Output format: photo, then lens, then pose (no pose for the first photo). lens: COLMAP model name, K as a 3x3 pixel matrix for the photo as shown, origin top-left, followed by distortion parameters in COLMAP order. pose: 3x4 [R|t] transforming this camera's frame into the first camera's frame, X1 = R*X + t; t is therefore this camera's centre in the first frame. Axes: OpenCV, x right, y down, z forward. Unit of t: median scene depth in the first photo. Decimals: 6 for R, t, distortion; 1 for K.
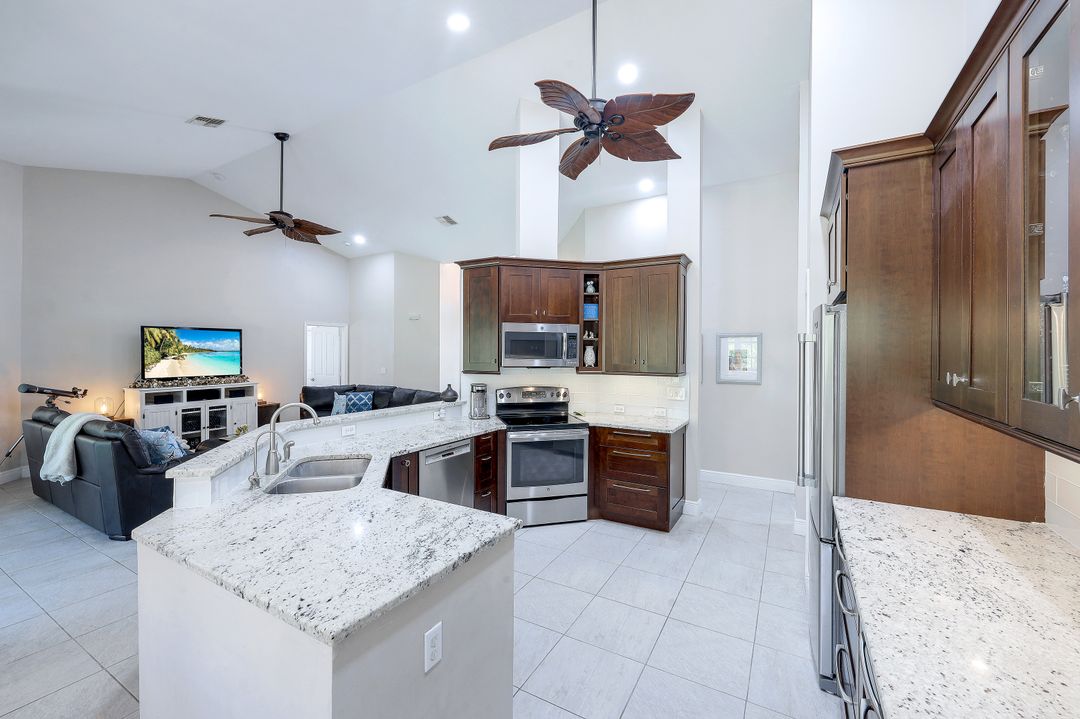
lens RADIAL K [[436.4, 0, 533.0], [0, 436.4, 355.2], [0, 0, 1]] dist [-0.001669, 0.000422]
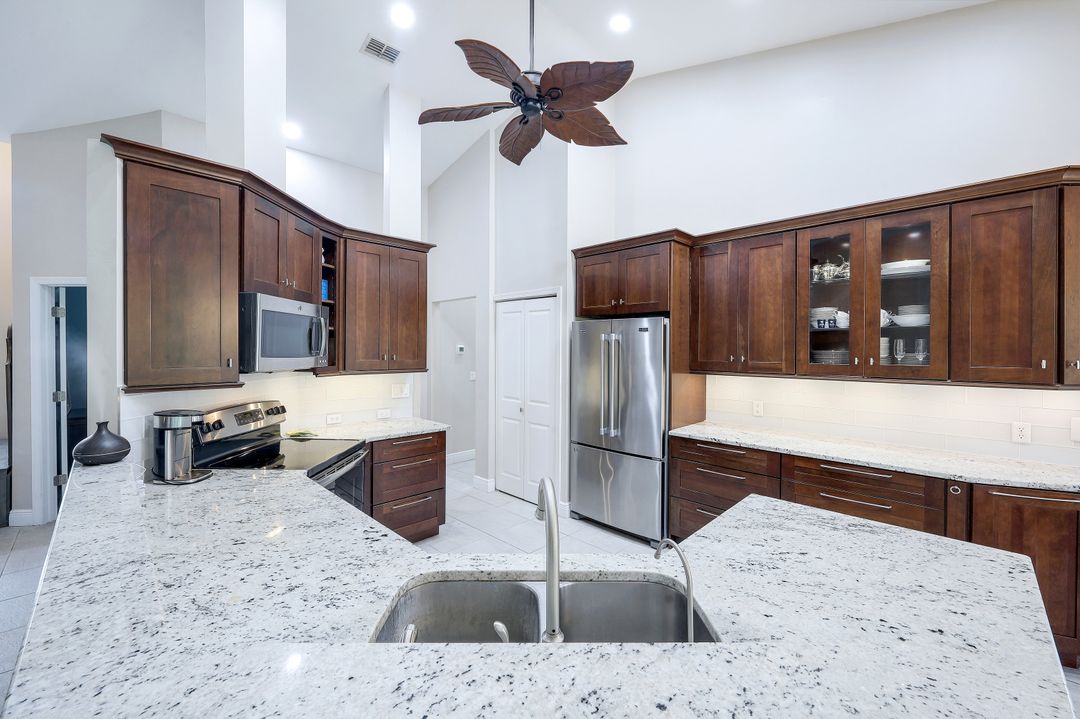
lens RADIAL K [[436.4, 0, 531.6], [0, 436.4, 349.6], [0, 0, 1]] dist [-0.001669, 0.000422]
pose [[0.253908, -0.007887, 0.967196, -0.518323], [0.005234, 0.999963, 0.006780, -0.003774], [-0.967214, 0.003341, 0.253940, 0.516349]]
